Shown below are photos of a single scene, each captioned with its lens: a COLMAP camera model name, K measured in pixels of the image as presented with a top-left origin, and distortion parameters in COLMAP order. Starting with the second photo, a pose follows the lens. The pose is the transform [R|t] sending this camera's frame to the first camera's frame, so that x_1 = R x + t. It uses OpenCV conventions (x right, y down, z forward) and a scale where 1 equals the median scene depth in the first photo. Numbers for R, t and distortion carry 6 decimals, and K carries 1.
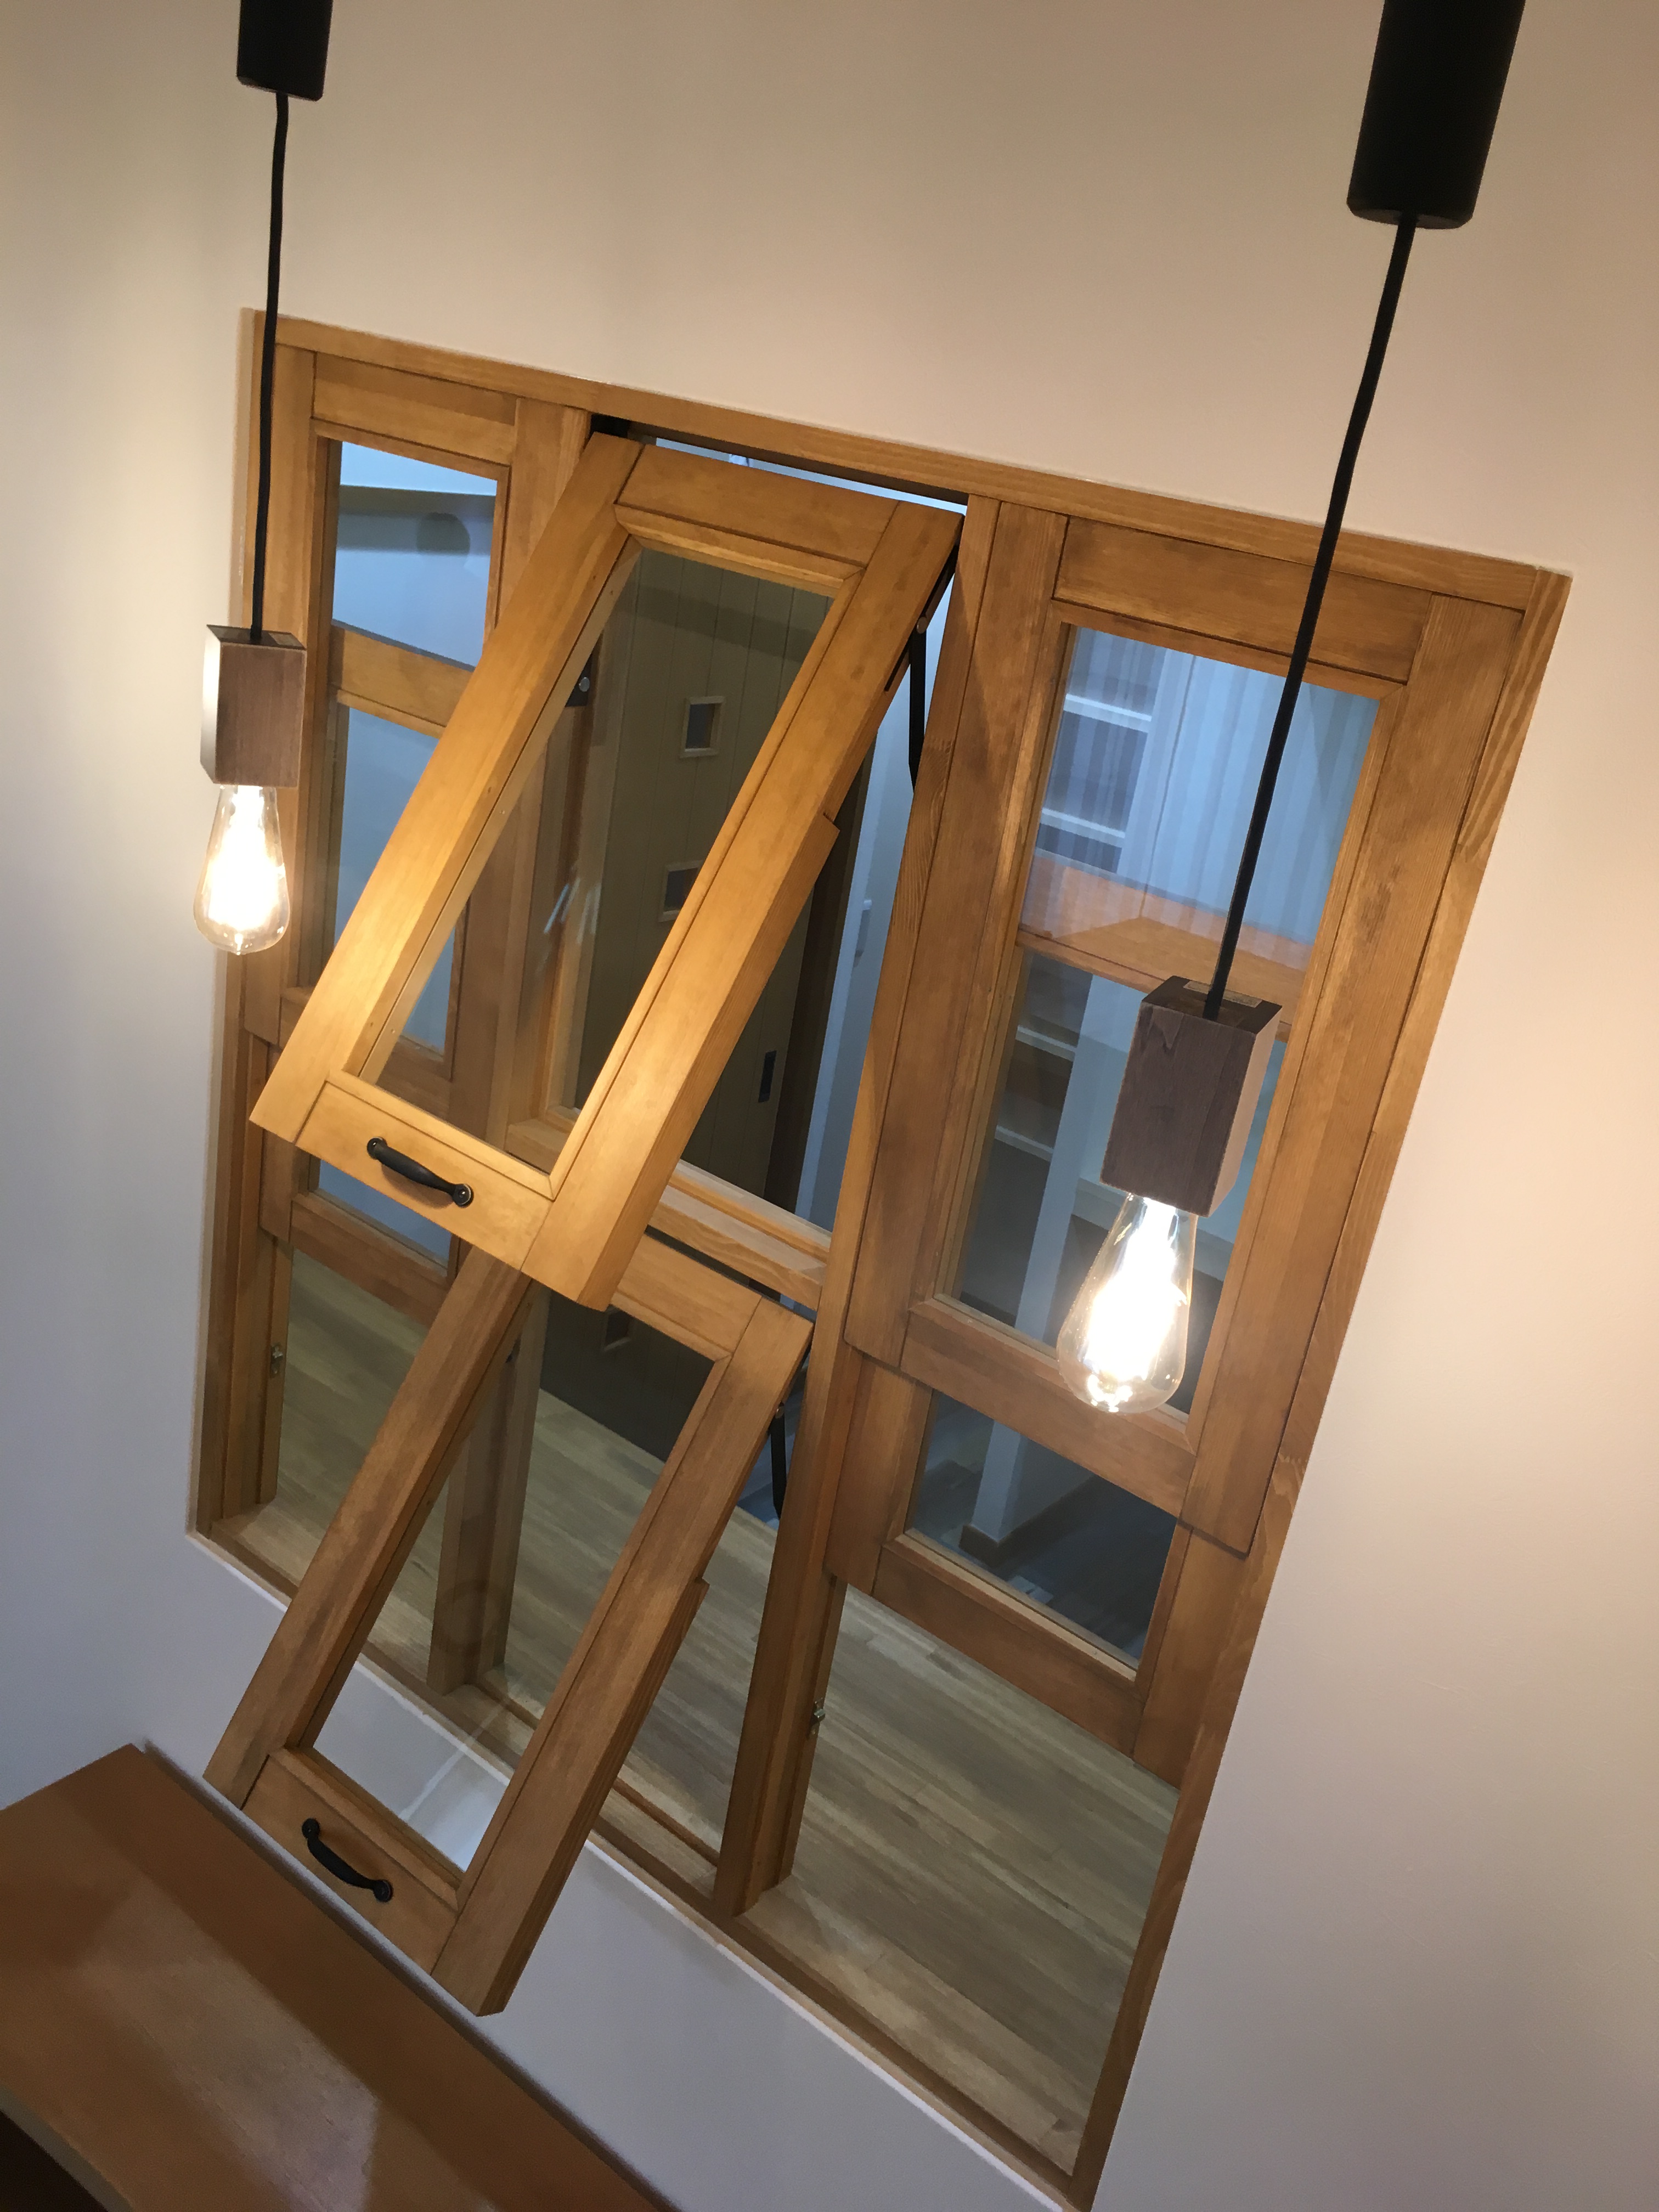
lens RADIAL K [[1914.1, 0, 829.5], [0, 1914.1, 1106.0], [0, 0, 1]] dist [0.032111, -0.006832]
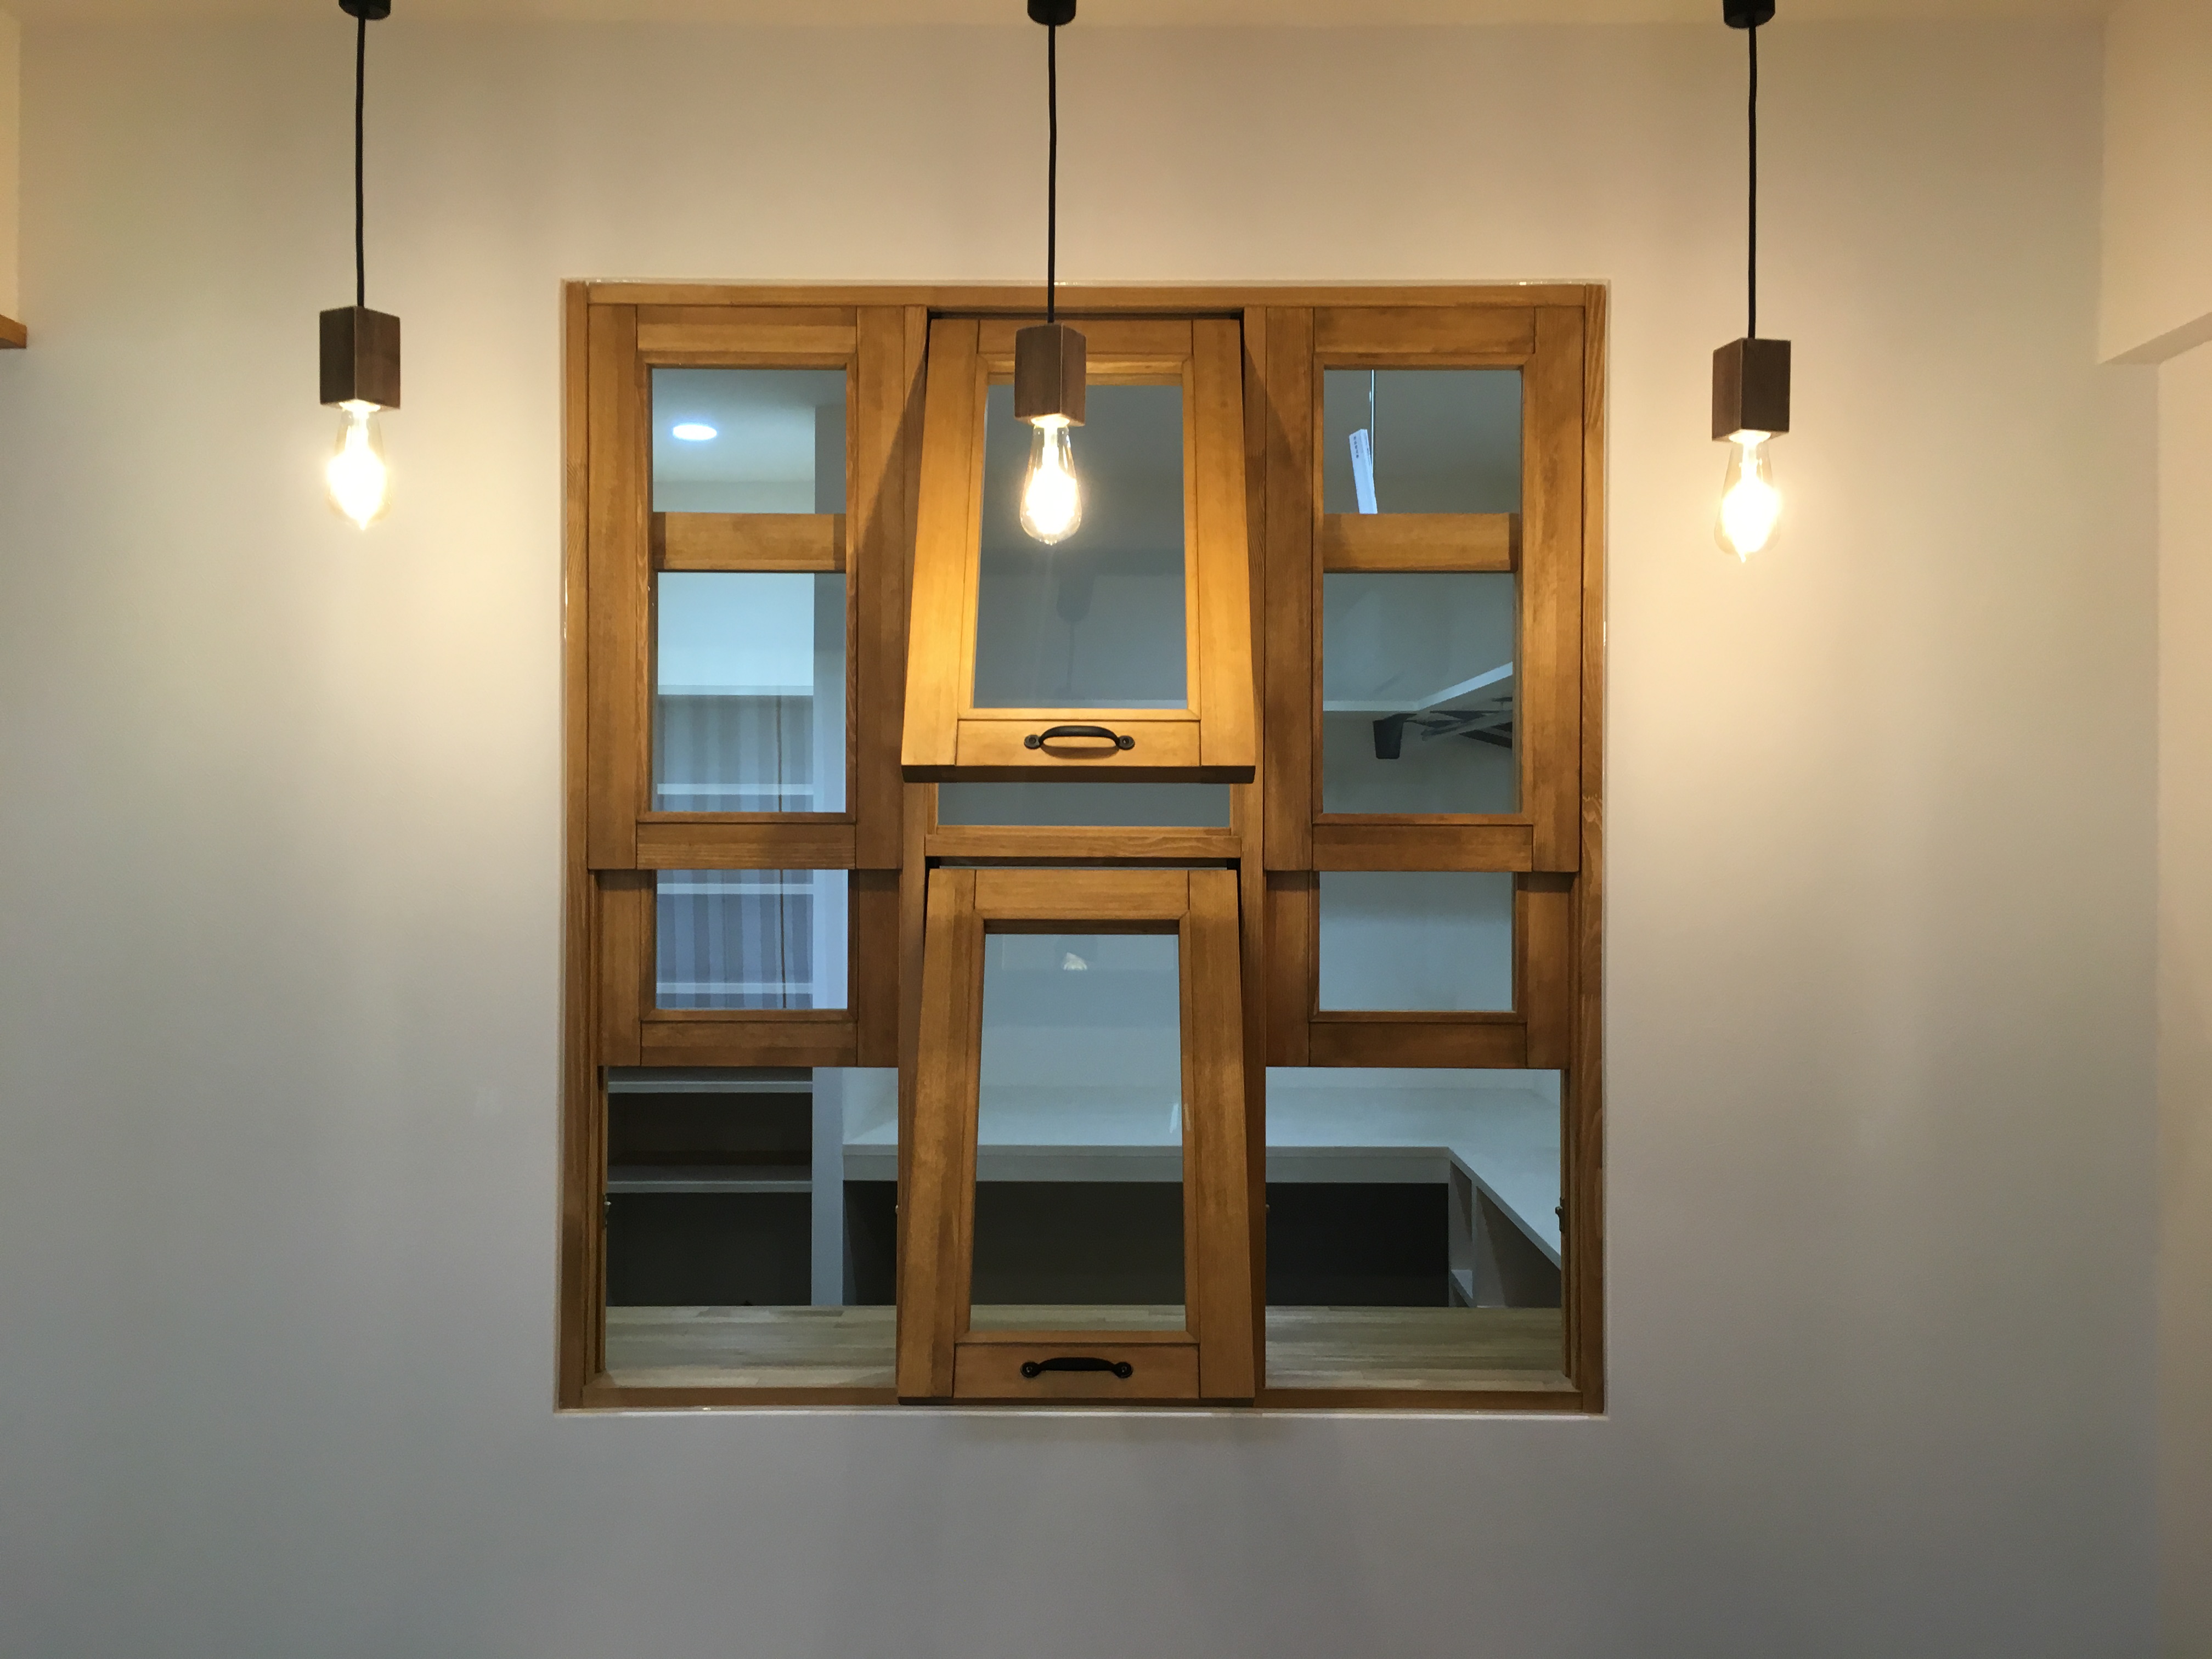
lens RADIAL K [[1879.1, 0, 1106.0], [0, 1879.1, 829.5], [0, 0, 1]] dist [0.035349, -0.006686]
pose [[0.780112, -0.155011, 0.606133, -1.073415], [0.339607, 0.918583, -0.202170, 0.388772], [-0.525445, 0.363562, 0.769240, -0.043138]]
